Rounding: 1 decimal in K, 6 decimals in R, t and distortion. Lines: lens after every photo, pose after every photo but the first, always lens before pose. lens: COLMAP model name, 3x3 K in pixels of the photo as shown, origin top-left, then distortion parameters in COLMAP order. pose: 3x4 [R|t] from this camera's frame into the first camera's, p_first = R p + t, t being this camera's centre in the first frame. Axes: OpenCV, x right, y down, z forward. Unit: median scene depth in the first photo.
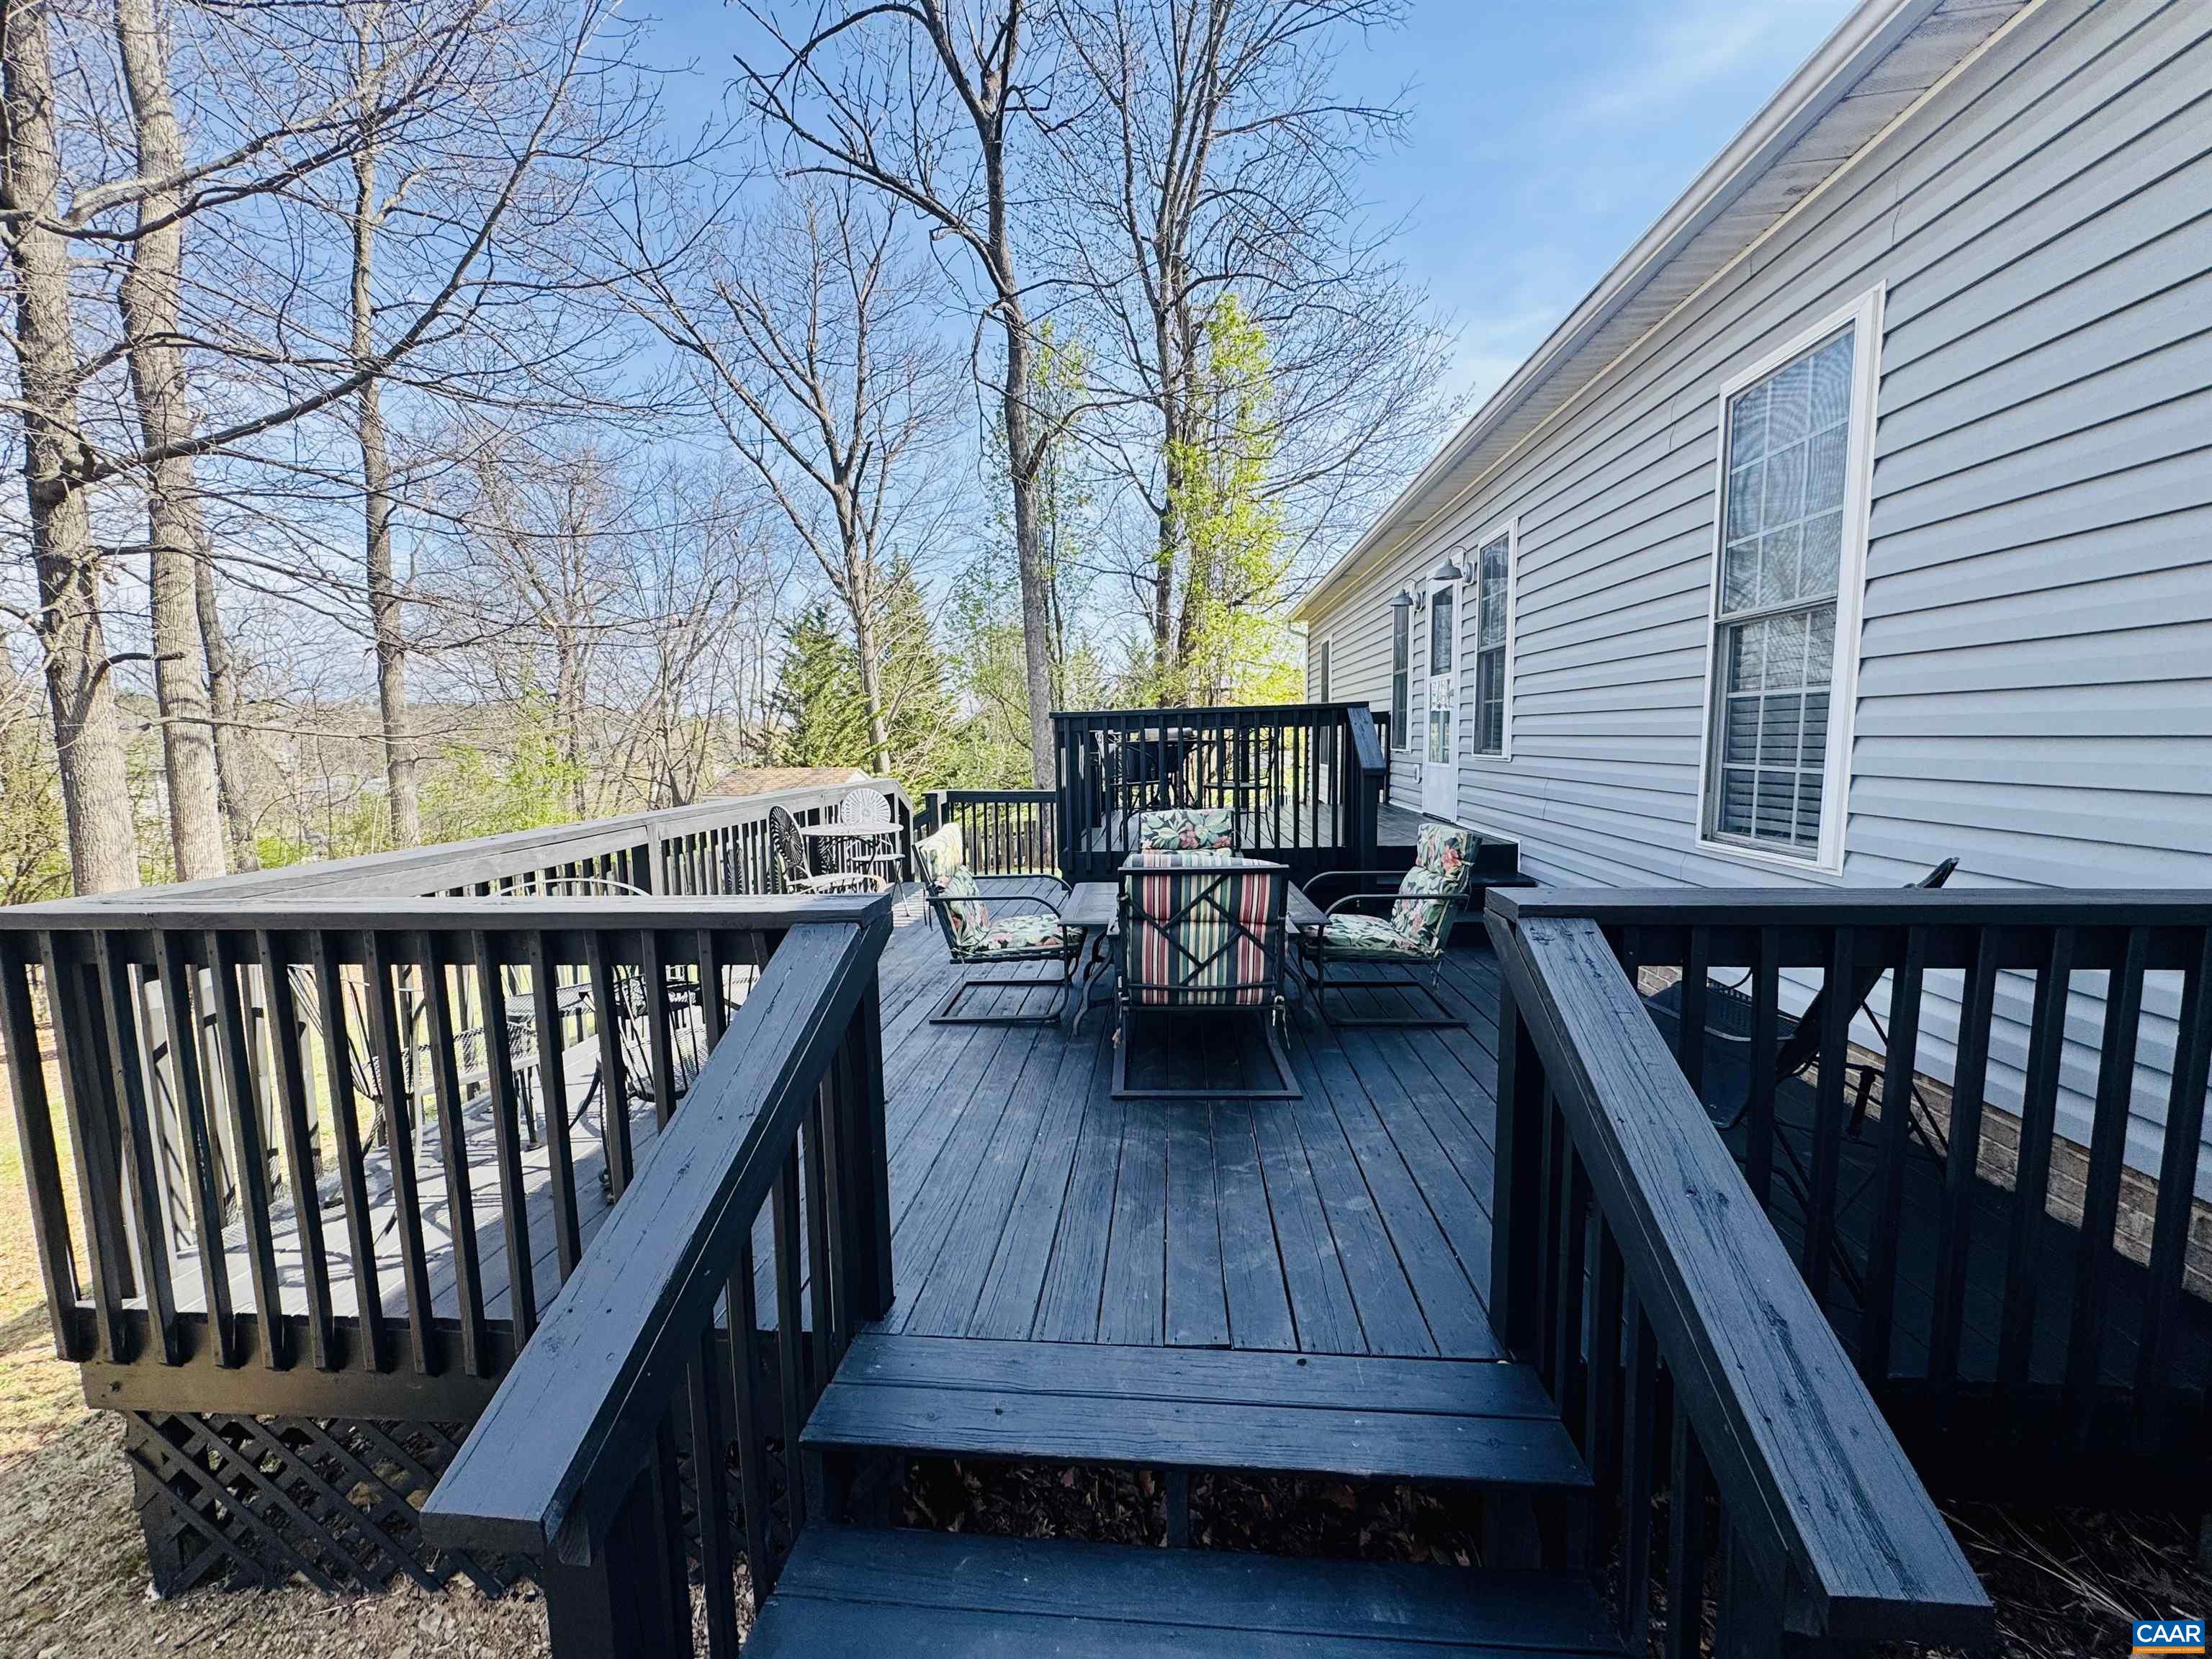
lens RADIAL K [[882.4, 0, 1105.5], [0, 882.4, 828.3], [0, 0, 1]] dist [-0.002508, 0.000735]
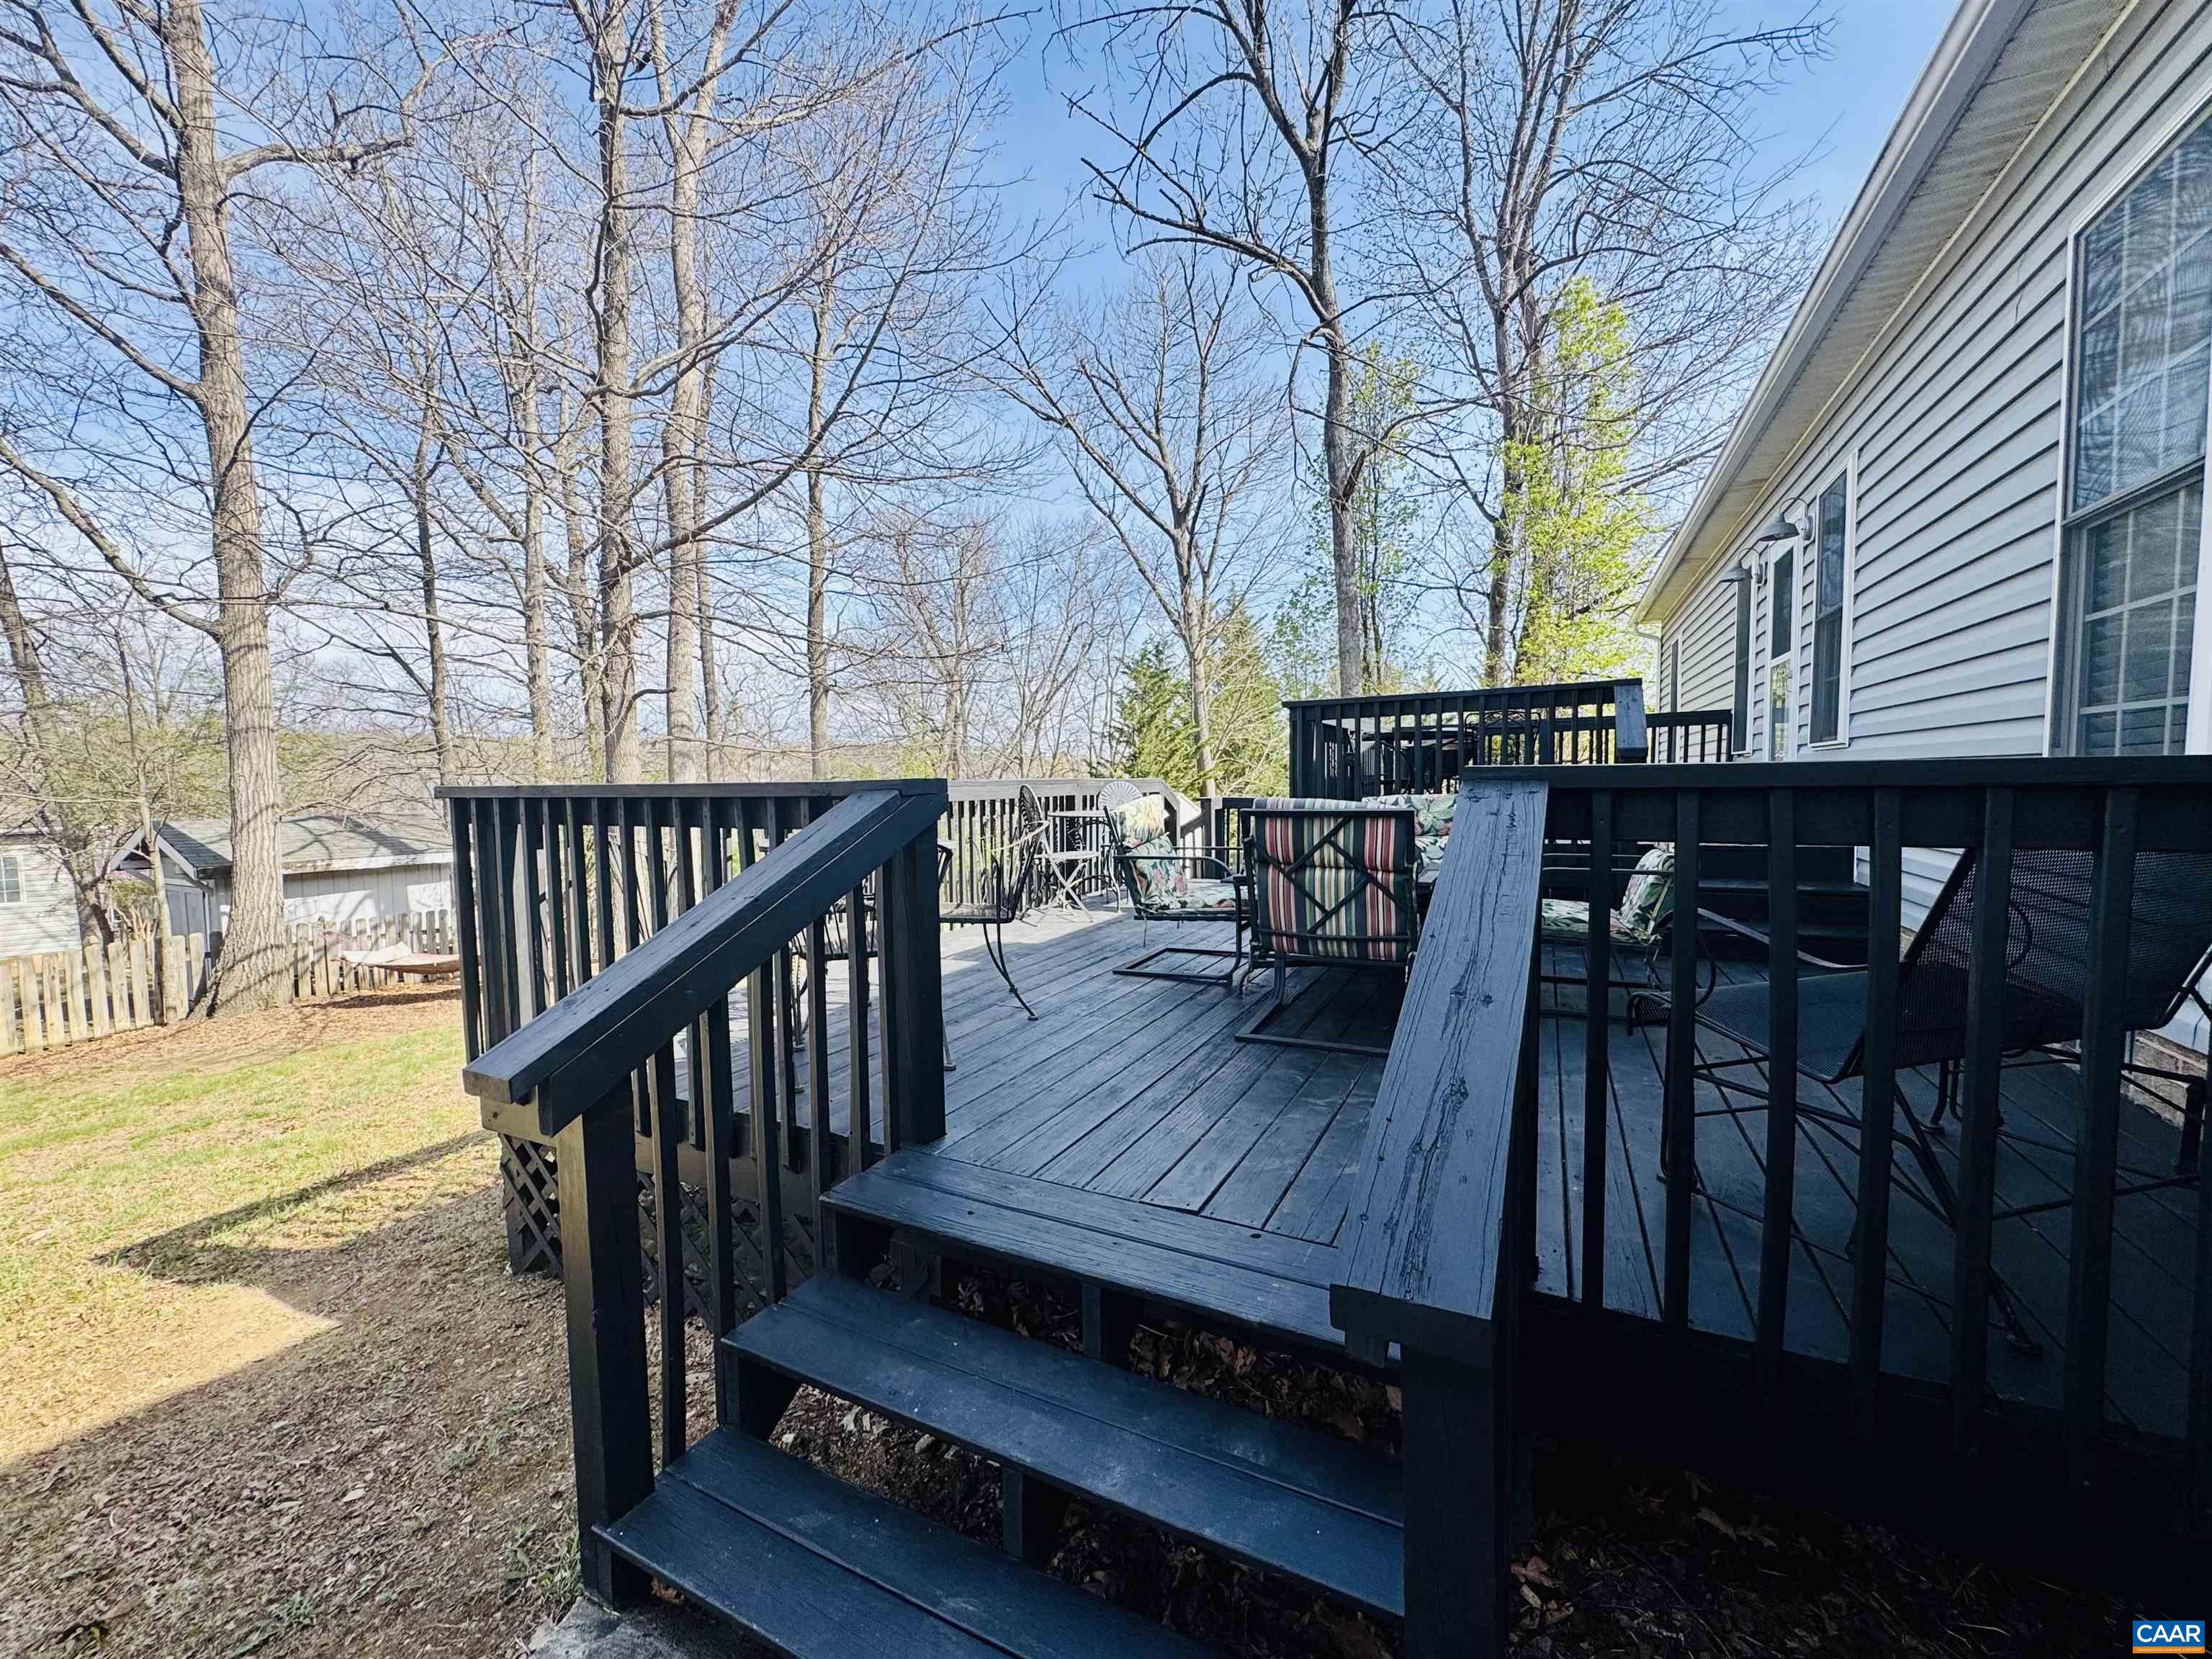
lens RADIAL K [[882.4, 0, 1107.6], [0, 882.4, 827.6], [0, 0, 1]] dist [-0.002508, 0.000735]
pose [[0.927355, 0.026997, -0.373207, 0.052566], [-0.043045, 0.998469, -0.034733, 0.022552], [0.371698, 0.048275, 0.927098, -0.002024]]
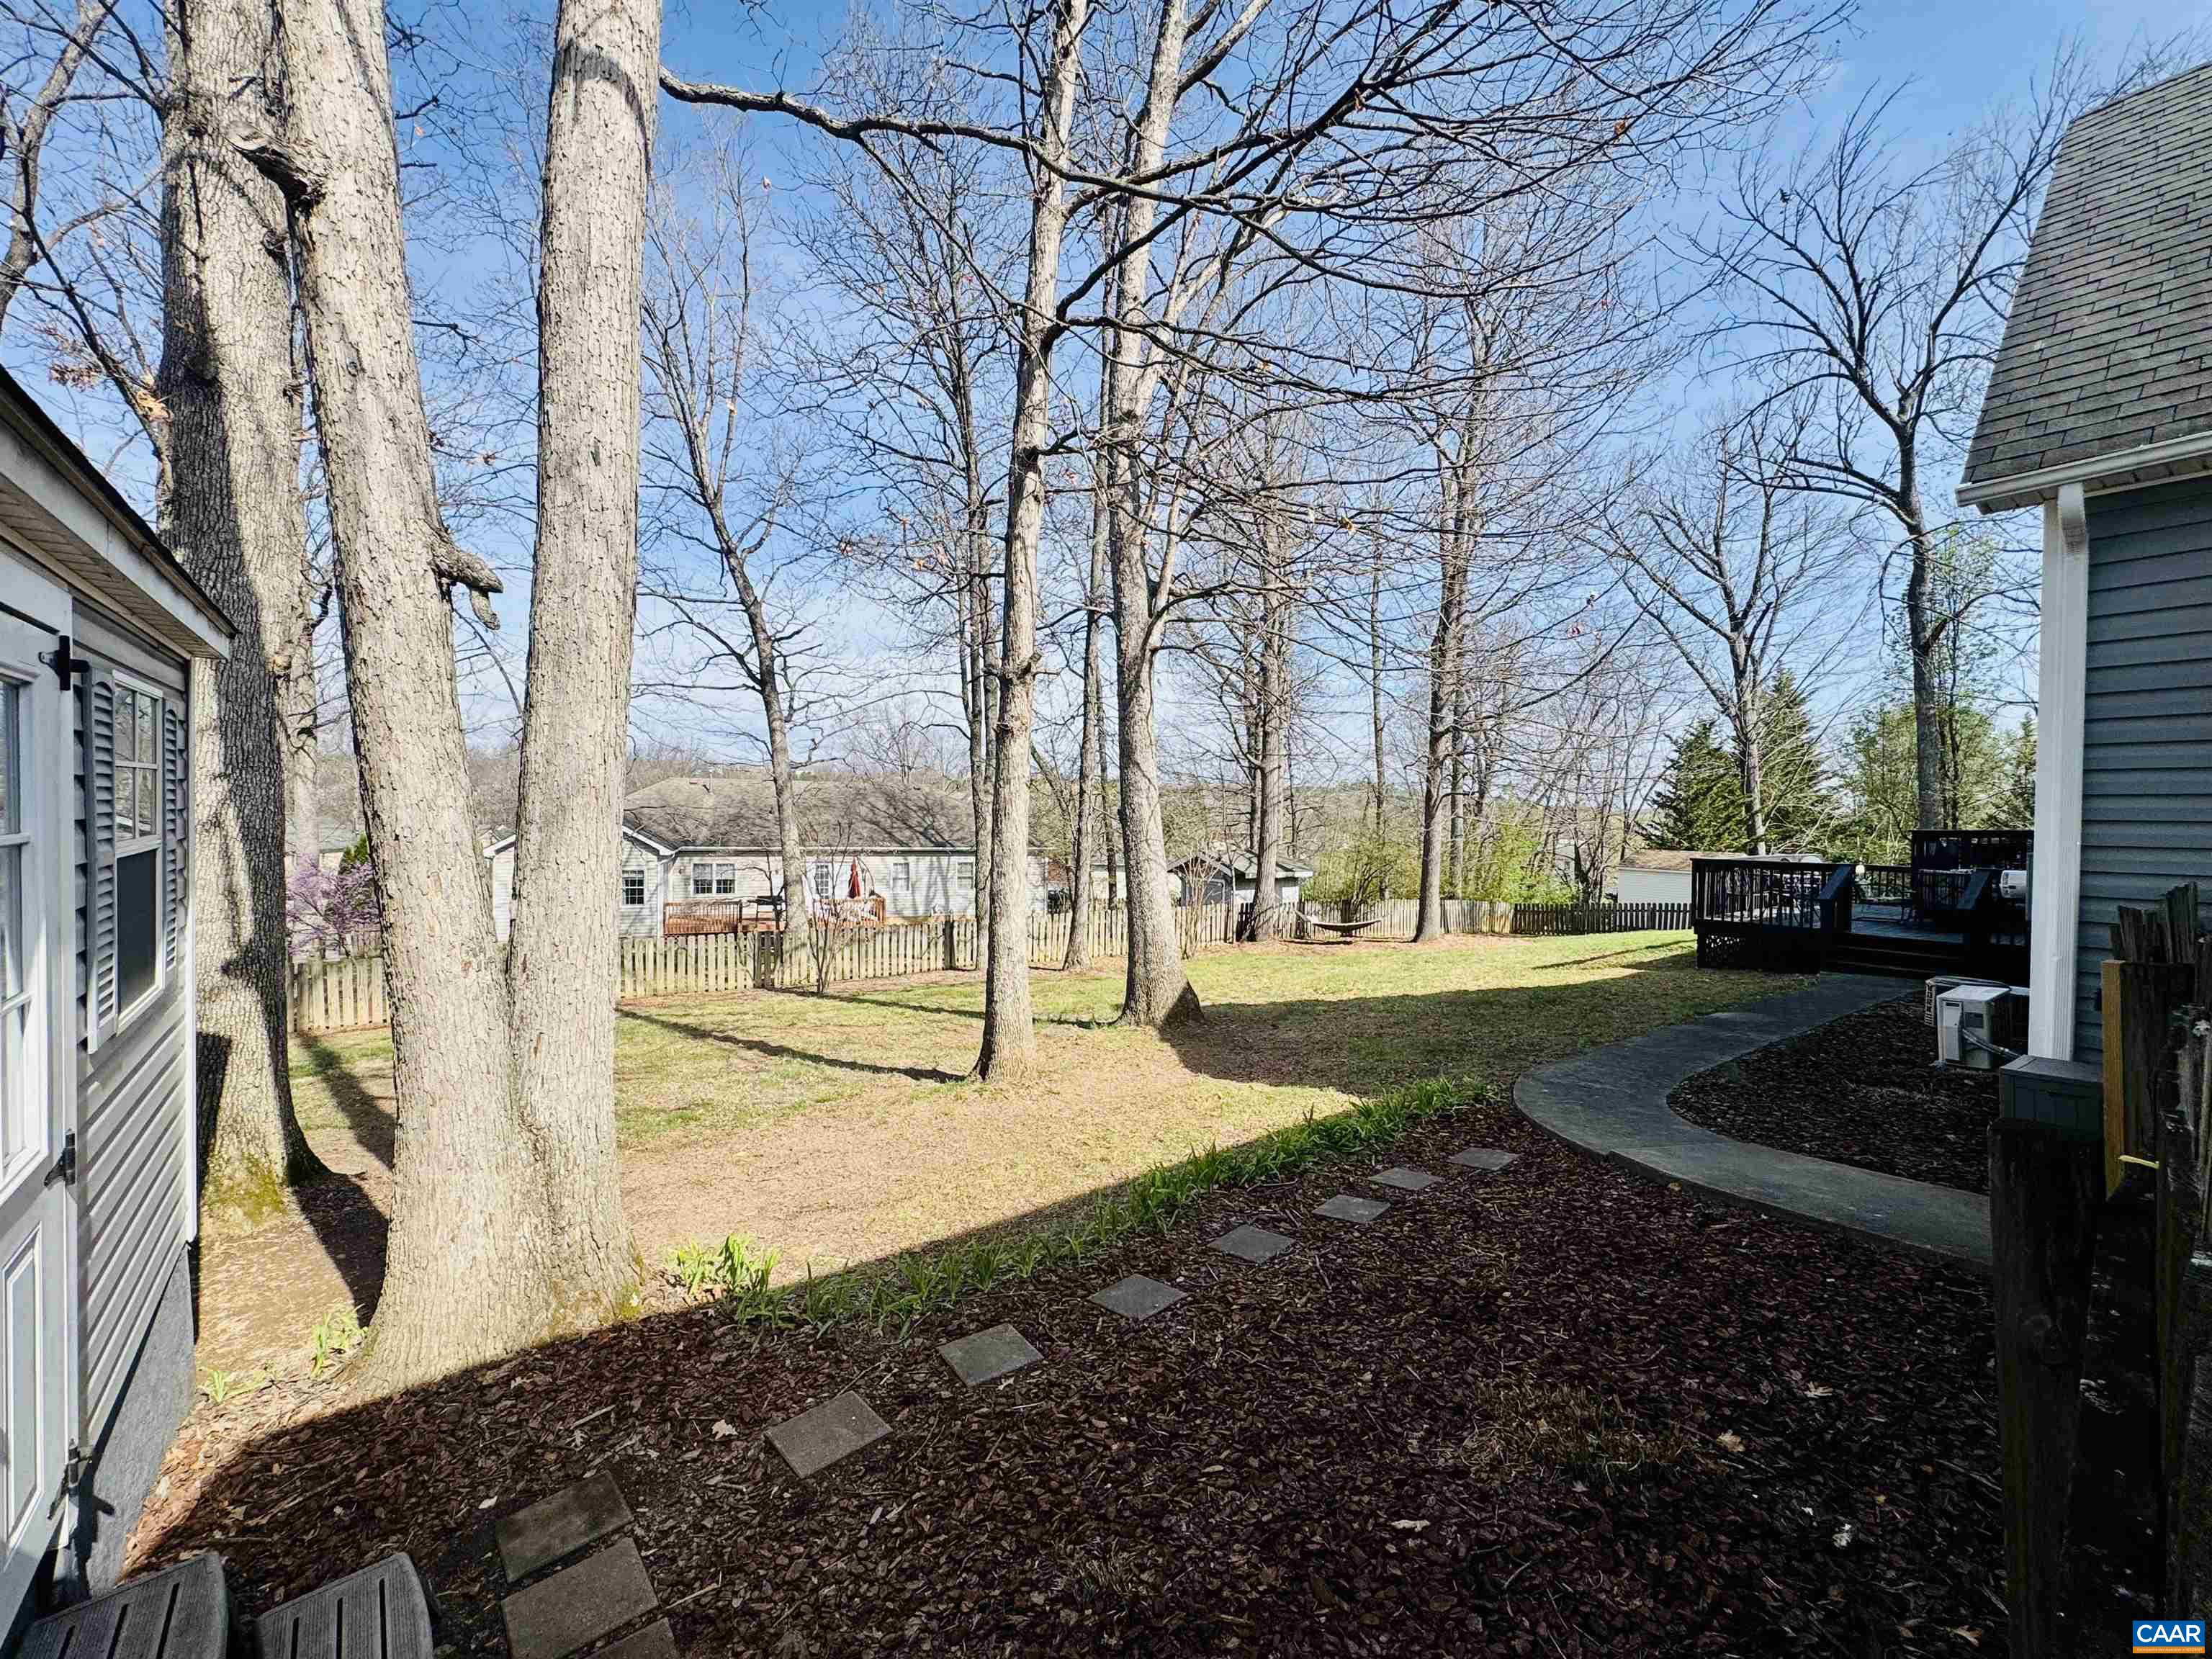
lens RADIAL K [[882.4, 0, 1109.3], [0, 882.4, 833.5], [0, 0, 1]] dist [-0.002508, 0.000735]
pose [[0.662906, 0.037268, -0.747775, 0.123414], [-0.102491, 0.993875, -0.041325, 0.089751], [0.741654, 0.104035, 0.662665, -0.972770]]
